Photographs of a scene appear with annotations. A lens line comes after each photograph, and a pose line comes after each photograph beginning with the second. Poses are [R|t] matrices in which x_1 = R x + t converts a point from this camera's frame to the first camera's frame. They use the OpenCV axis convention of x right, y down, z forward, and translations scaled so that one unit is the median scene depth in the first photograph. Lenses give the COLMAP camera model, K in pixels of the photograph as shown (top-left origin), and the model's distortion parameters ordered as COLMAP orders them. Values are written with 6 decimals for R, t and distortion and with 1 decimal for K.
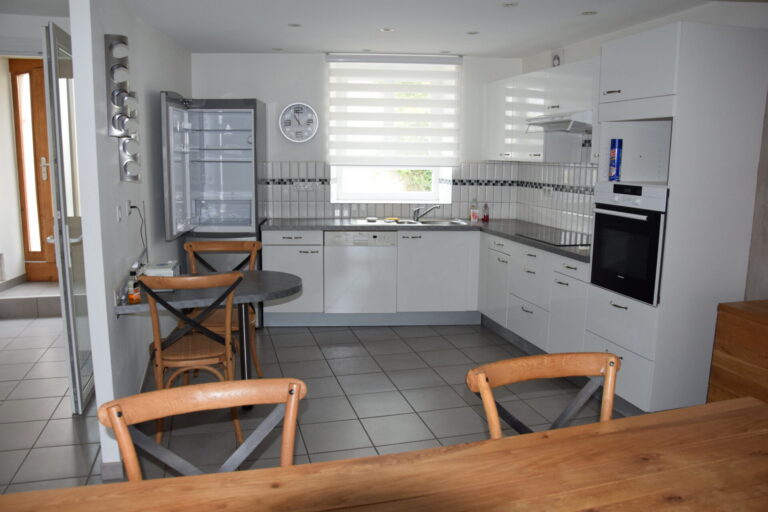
lens RADIAL K [[596.1, 0, 382.3], [0, 596.1, 258.7], [0, 0, 1]] dist [-0.065606, -0.002078]
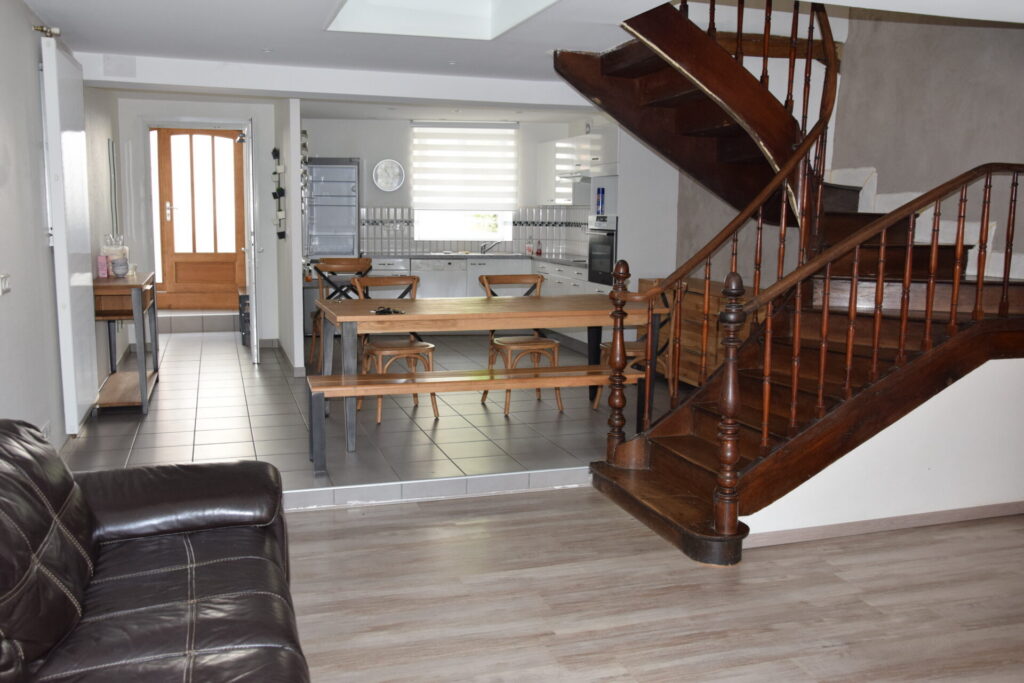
lens RADIAL K [[918.9, 0, 513.4], [0, 918.9, 339.1], [0, 0, 1]] dist [0.005128, 0.002354]
pose [[0.999236, -0.005083, 0.038752, 0.044420], [0.006505, 0.999307, -0.036653, 0.185852], [-0.038539, 0.036877, 0.998576, -0.919947]]
